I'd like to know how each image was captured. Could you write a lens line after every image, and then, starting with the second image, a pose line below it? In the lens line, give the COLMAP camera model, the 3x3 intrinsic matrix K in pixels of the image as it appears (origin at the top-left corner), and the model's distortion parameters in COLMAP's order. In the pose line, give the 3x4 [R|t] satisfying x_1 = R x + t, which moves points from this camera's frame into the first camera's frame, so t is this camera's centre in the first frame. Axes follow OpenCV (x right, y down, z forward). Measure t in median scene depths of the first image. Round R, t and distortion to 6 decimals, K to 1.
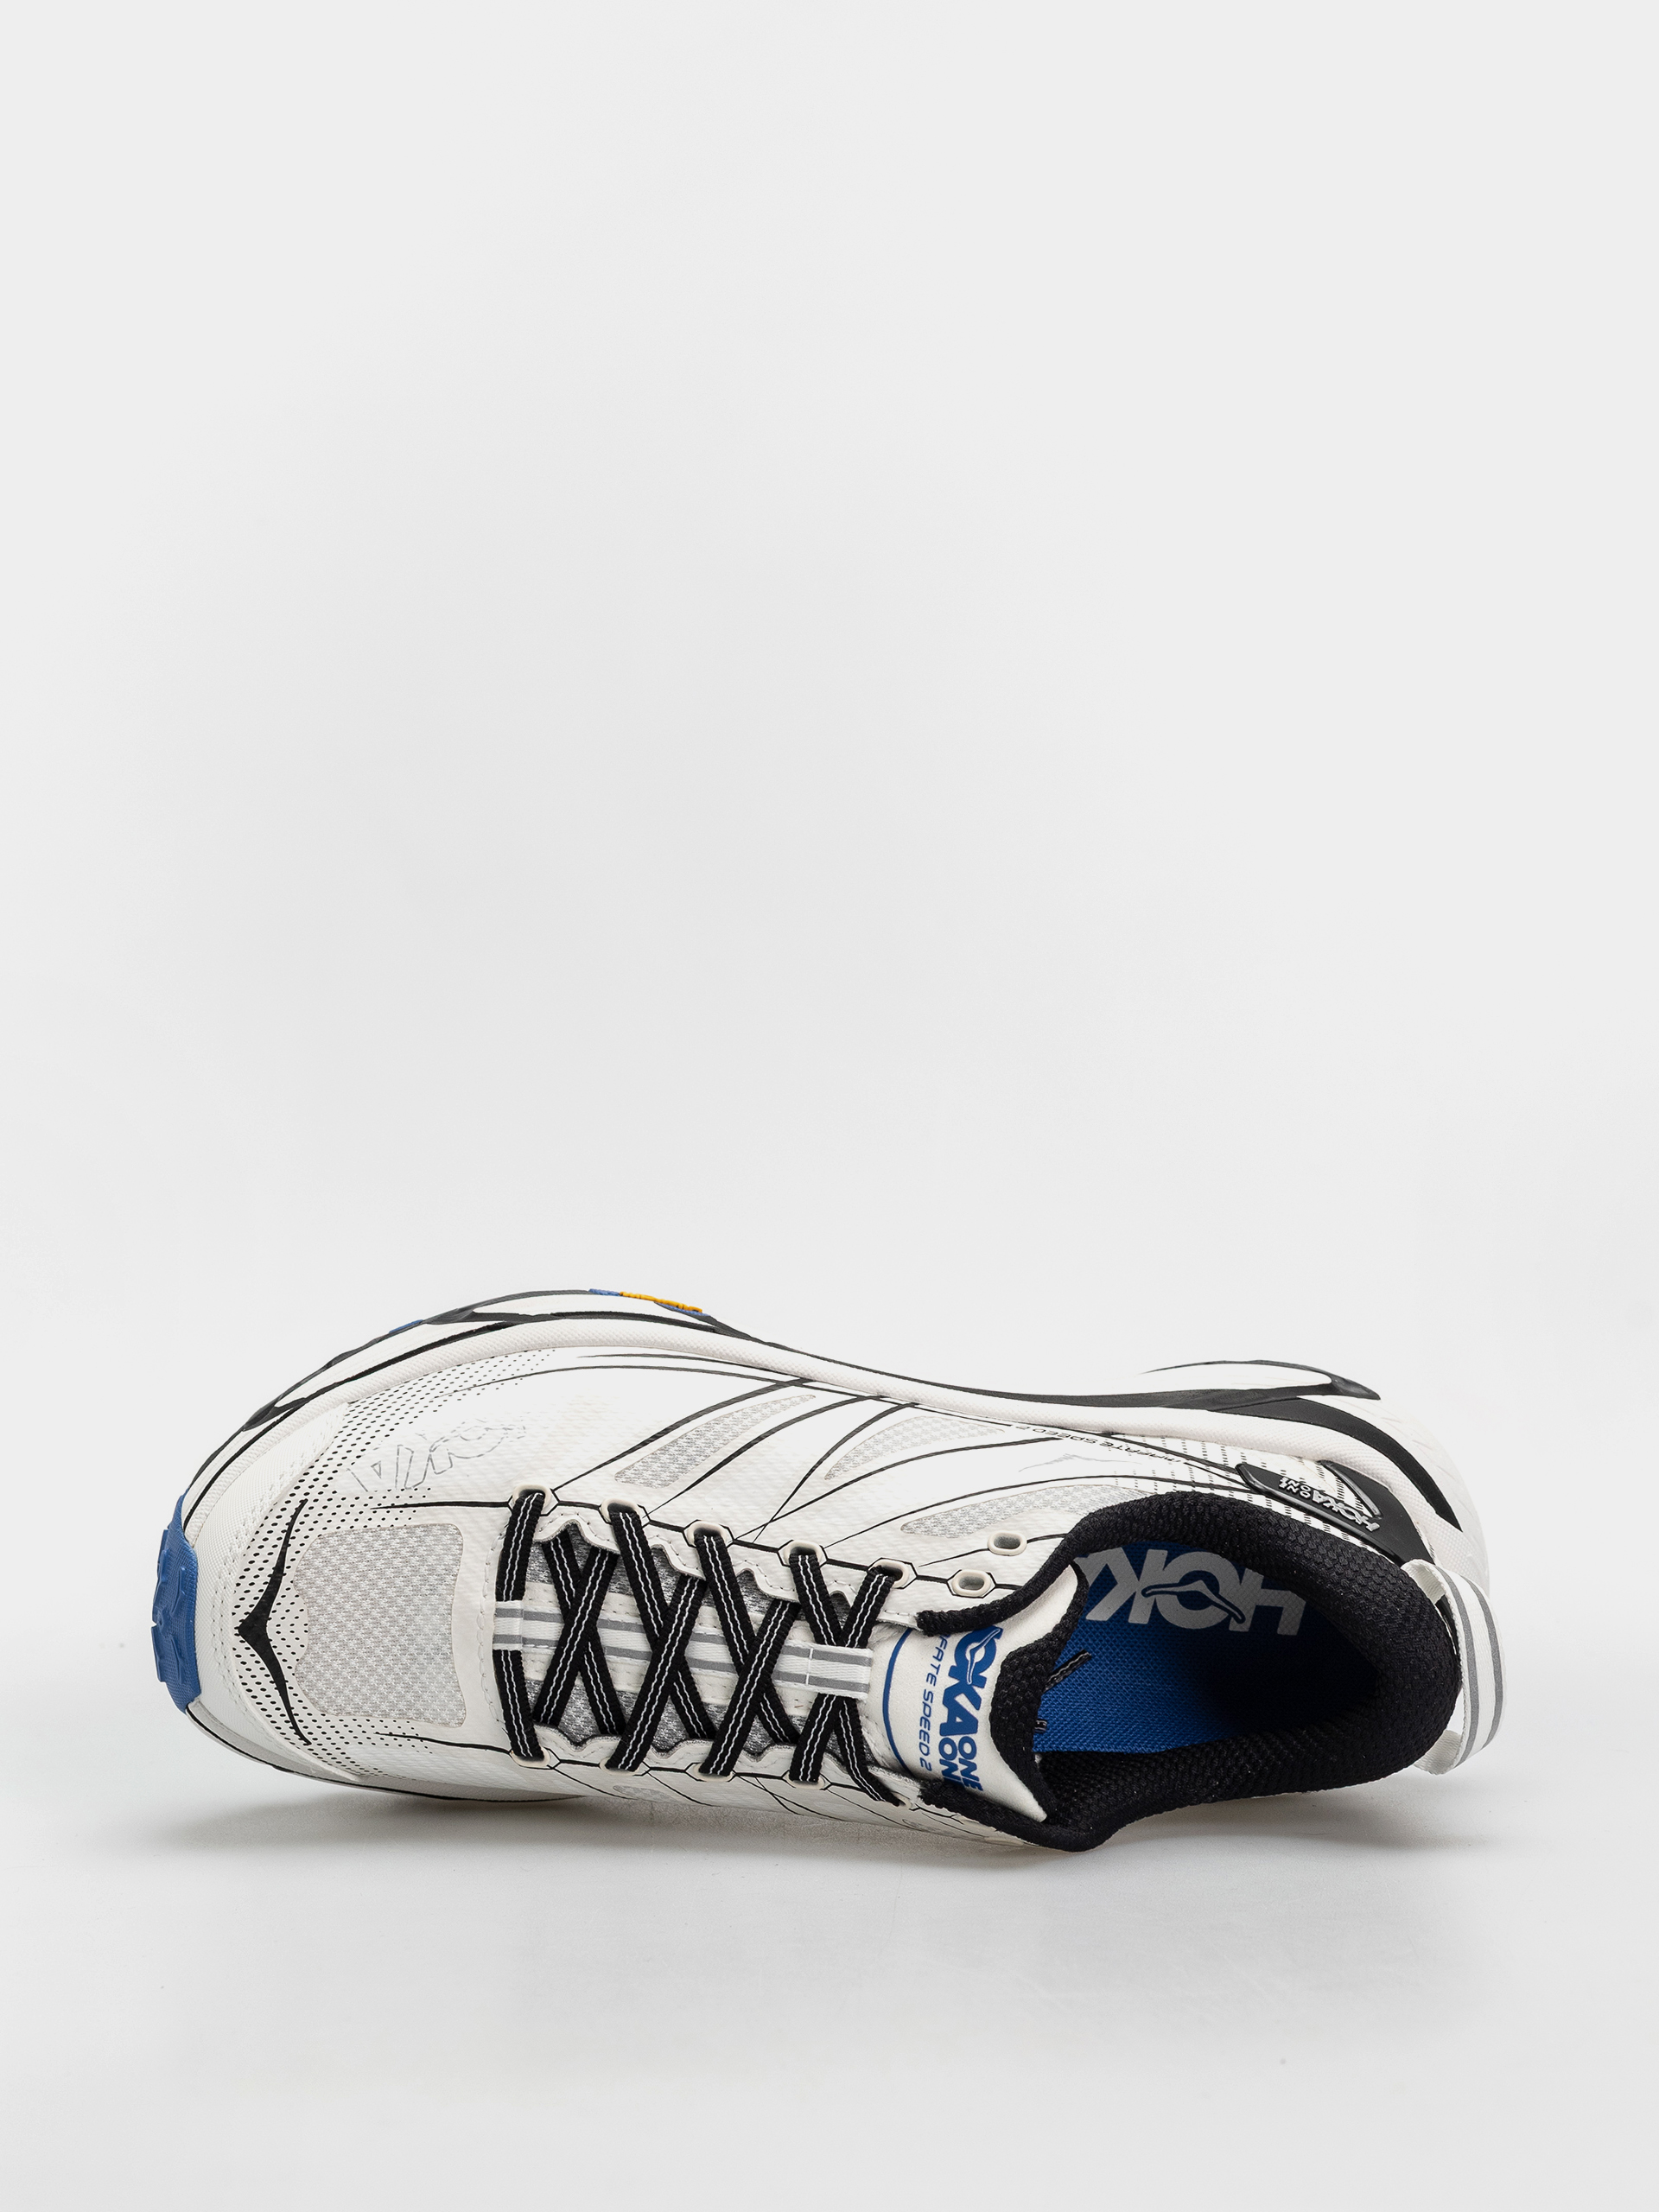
lens RADIAL K [[6805.4, 0, 829.5], [0, 6805.4, 1106.0], [0, 0, 1]] dist [0.035649, 0.599880]
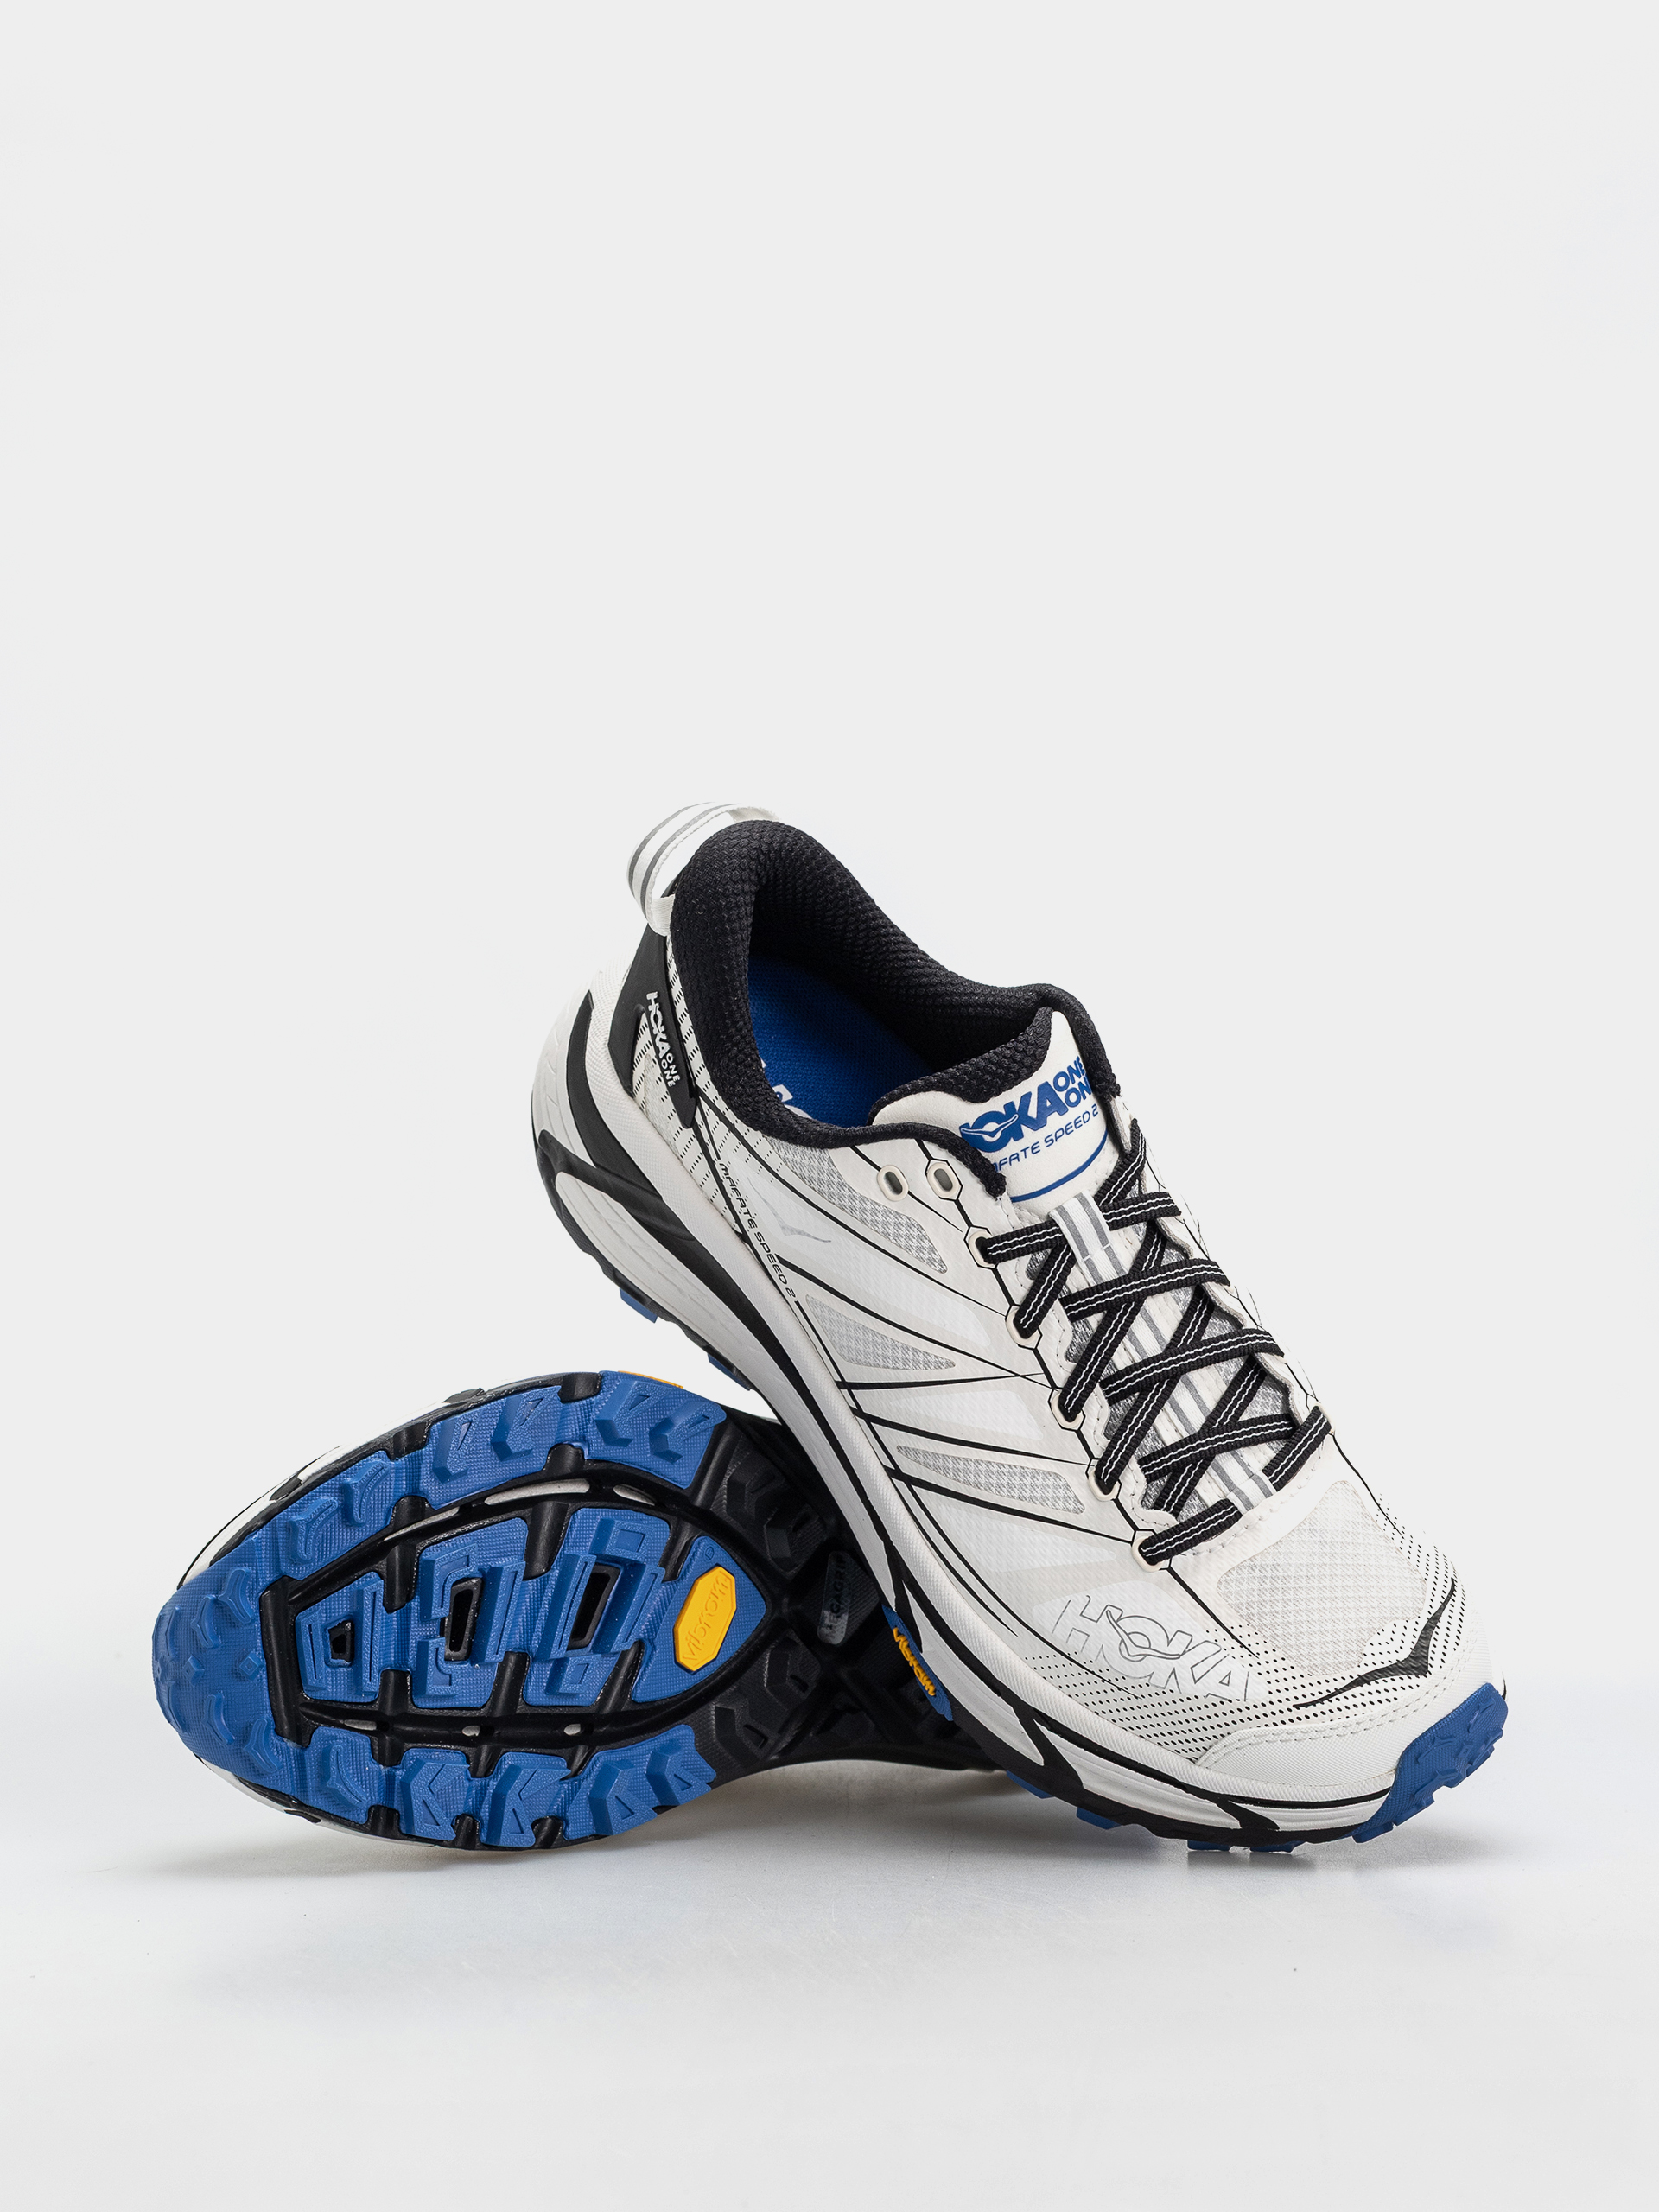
lens RADIAL K [[6805.4, 0, 829.5], [0, 6805.4, 1106.0], [0, 0, 1]] dist [0.035649, 0.599880]
pose [[-0.659922, -0.710995, 0.242874, -0.220945], [0.742541, -0.567874, 0.355178, -0.320759], [-0.114608, 0.414734, 0.902696, 0.010639]]
